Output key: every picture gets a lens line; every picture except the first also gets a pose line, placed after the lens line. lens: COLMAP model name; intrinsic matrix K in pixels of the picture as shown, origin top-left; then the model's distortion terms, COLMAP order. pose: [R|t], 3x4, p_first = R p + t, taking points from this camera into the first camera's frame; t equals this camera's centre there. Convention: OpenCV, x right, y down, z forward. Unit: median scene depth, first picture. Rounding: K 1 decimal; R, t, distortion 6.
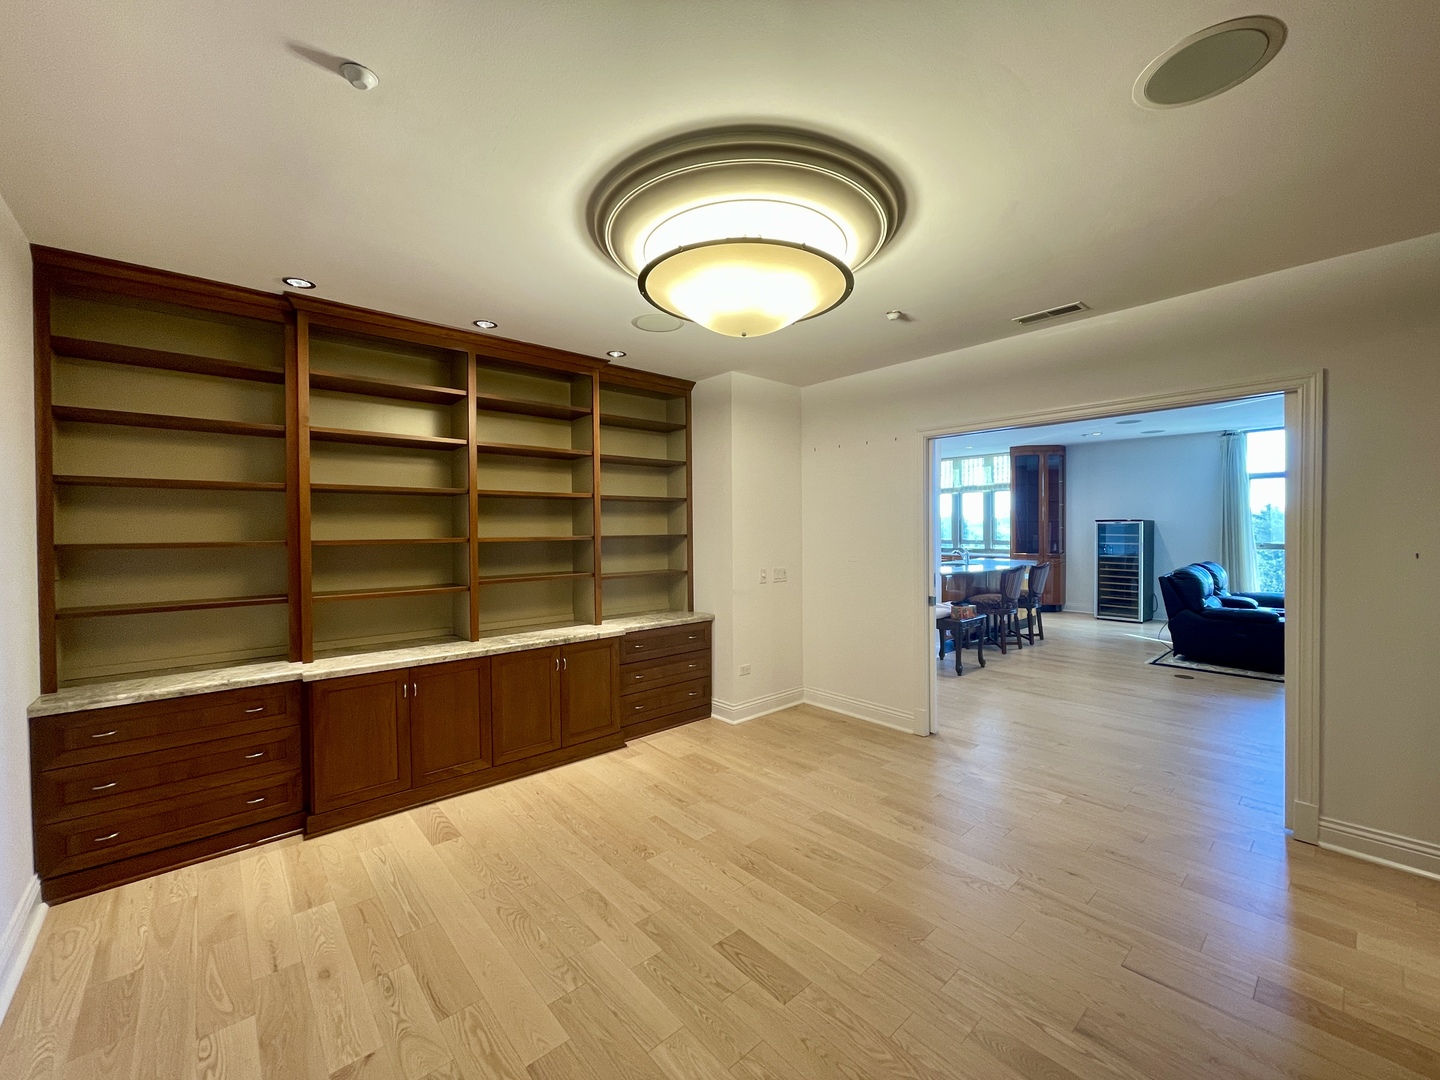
lens RADIAL K [[582.3, 0, 722.6], [0, 582.3, 535.3], [0, 0, 1]] dist [0.000382, 0.000233]
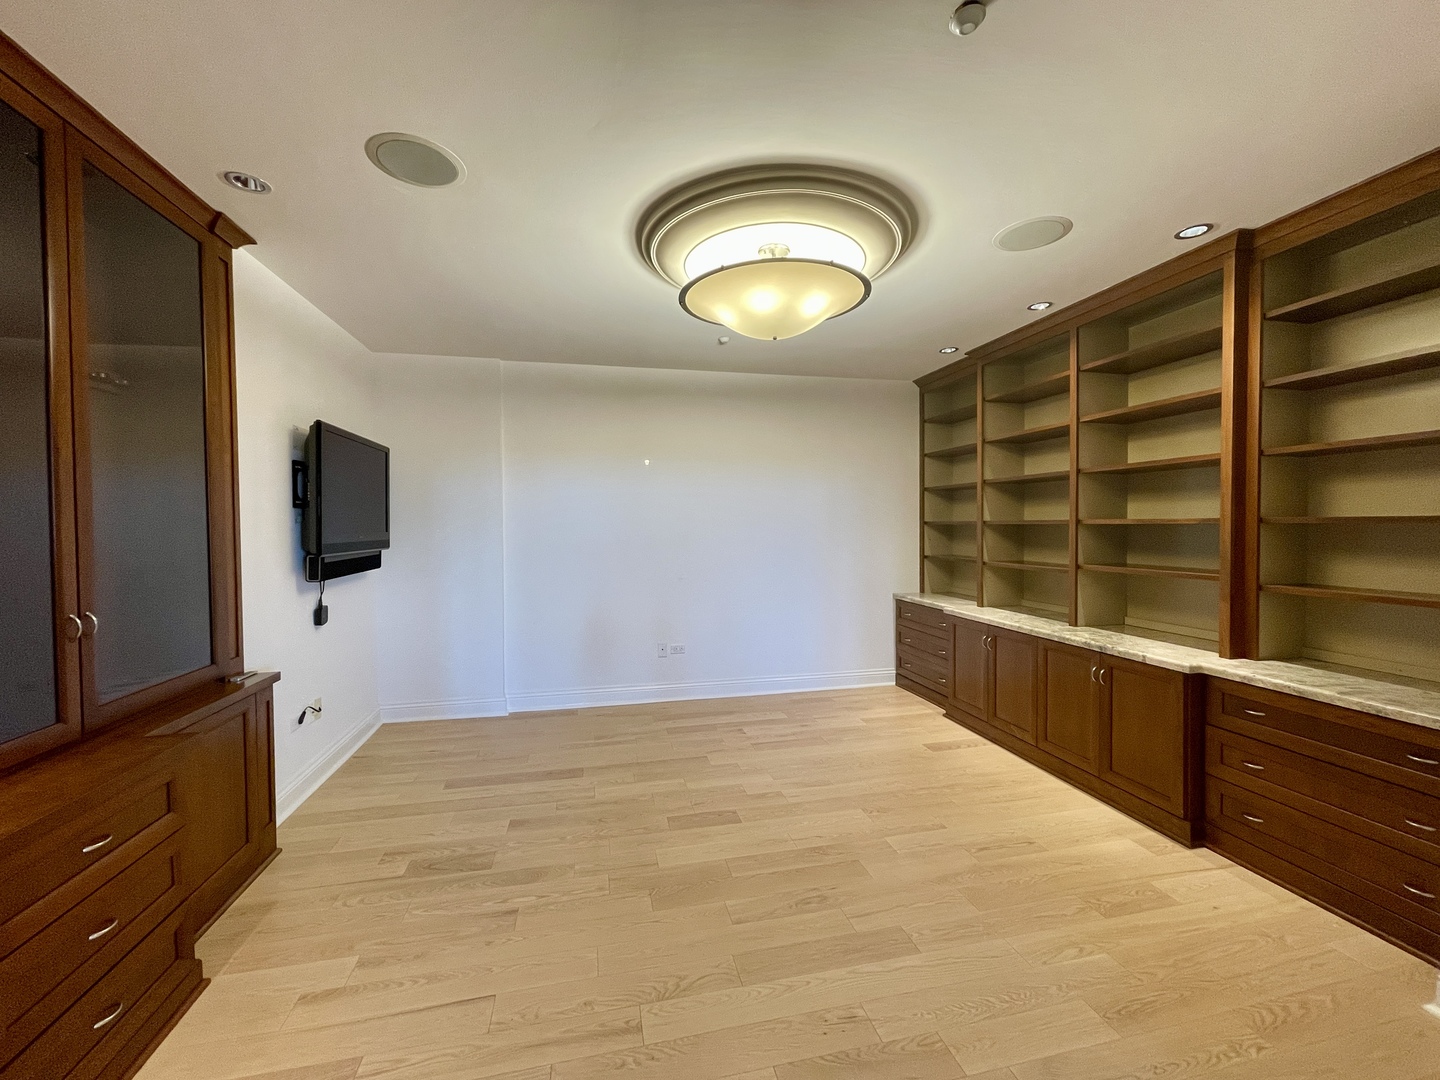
lens RADIAL K [[582.3, 0, 722.6], [0, 582.3, 535.3], [0, 0, 1]] dist [0.000382, 0.000233]
pose [[-0.477149, 0.028823, -0.878350, 1.001317], [0.001958, 0.999494, 0.031735, -0.005059], [0.878820, 0.013422, -0.476964, 1.341642]]
